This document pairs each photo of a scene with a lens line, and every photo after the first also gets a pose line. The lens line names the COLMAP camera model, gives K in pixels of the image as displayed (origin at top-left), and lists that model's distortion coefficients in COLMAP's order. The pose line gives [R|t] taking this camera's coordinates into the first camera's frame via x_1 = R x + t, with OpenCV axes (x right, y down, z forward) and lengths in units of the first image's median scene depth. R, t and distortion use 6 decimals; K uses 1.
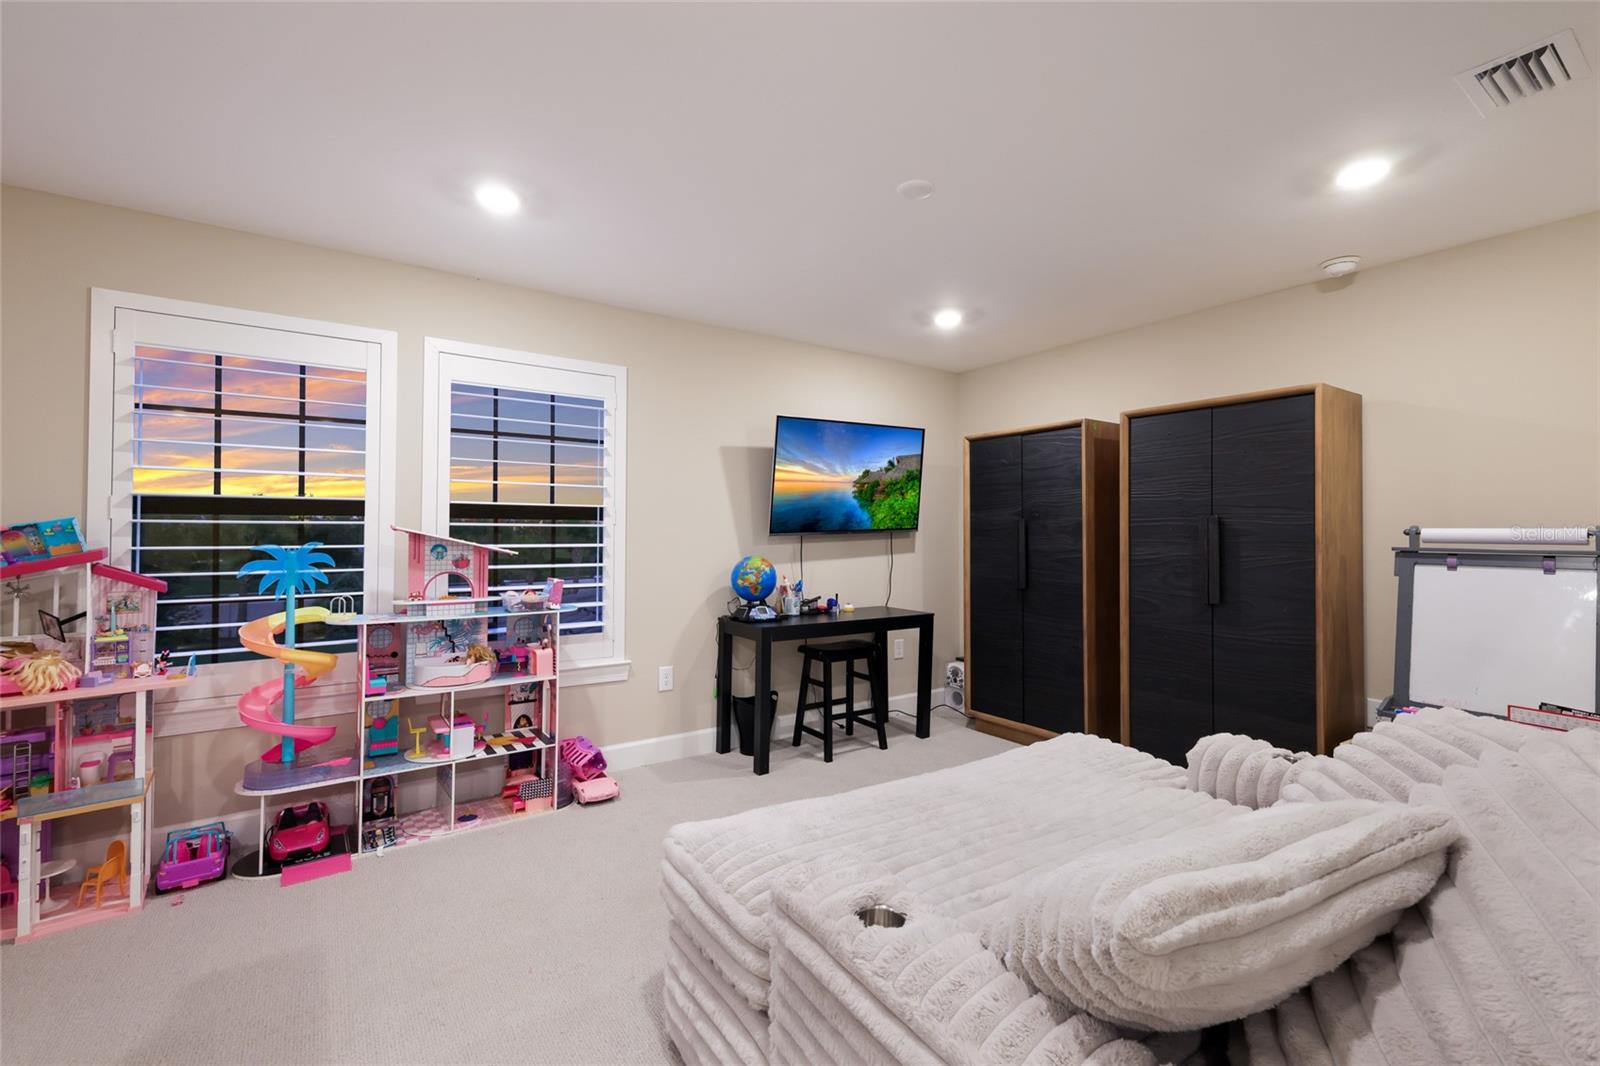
lens RADIAL K [[661.6, 0, 797.4], [0, 661.6, 526.8], [0, 0, 1]] dist [0.000092, -0.000131]
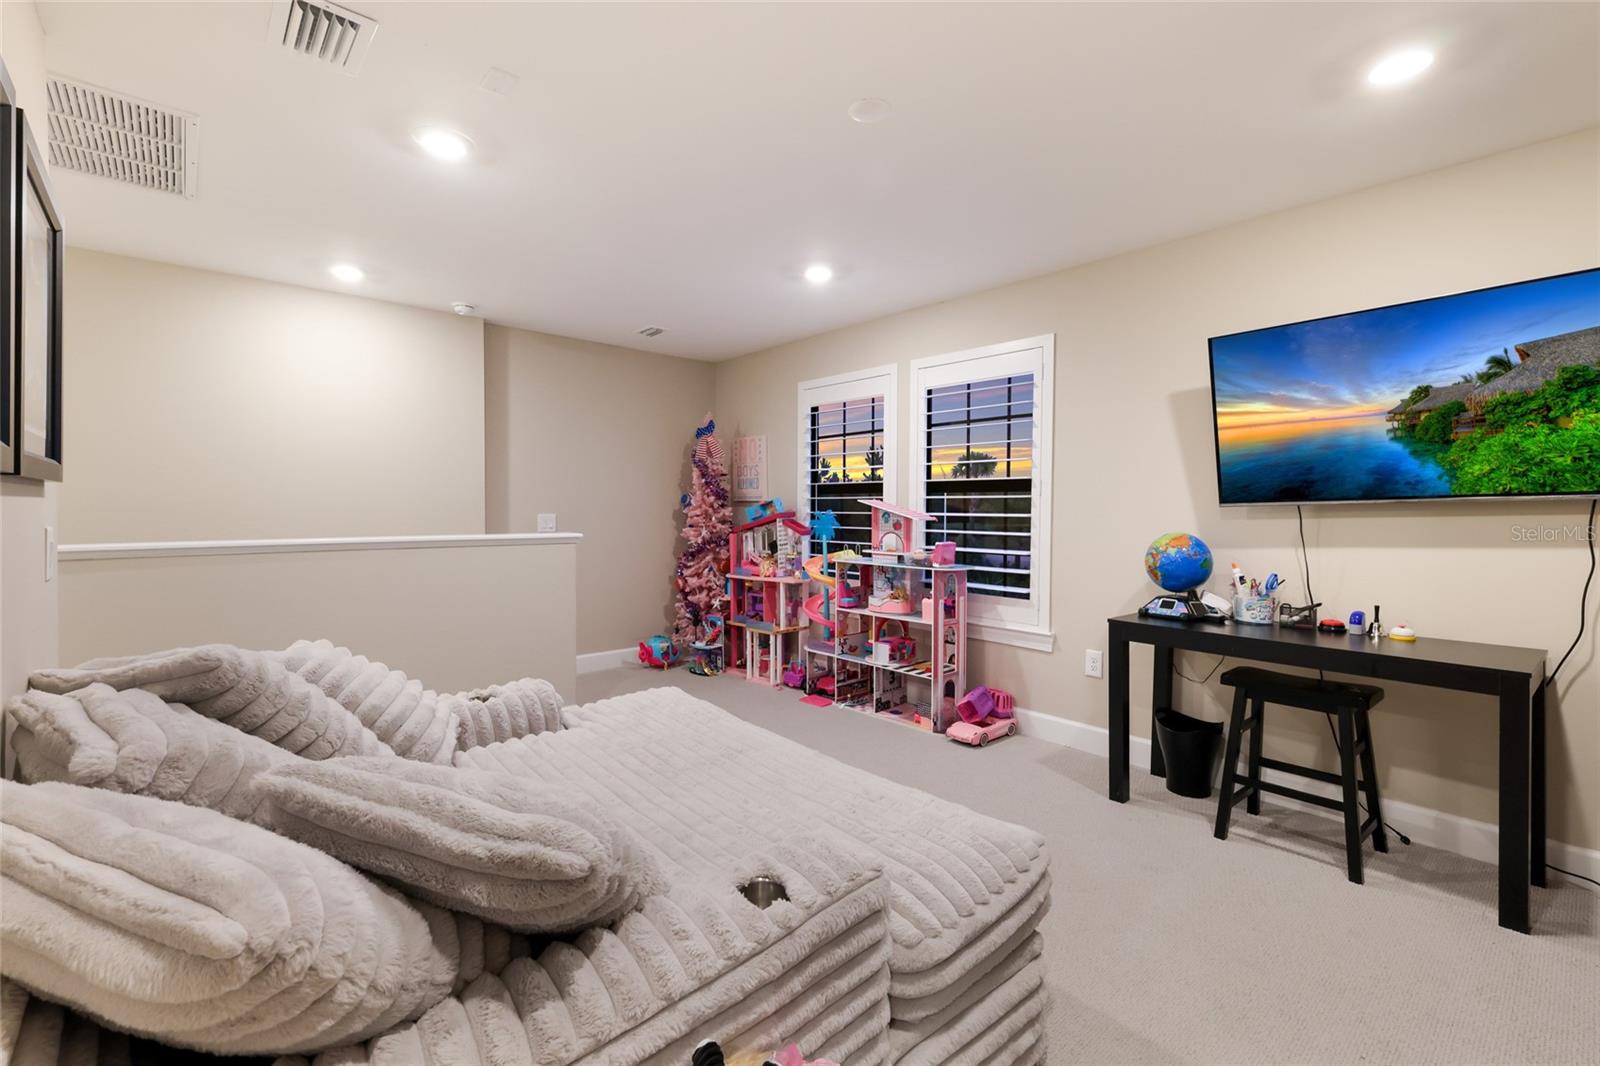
lens RADIAL K [[680.5, 0, 798.9], [0, 680.5, 520.2], [0, 0, 1]] dist [0.000774, -0.000557]
pose [[0.154396, 0.020153, -0.987803, 0.628661], [0.010061, 0.999708, 0.021969, 0.007401], [0.987958, -0.013330, 0.154148, 0.436273]]
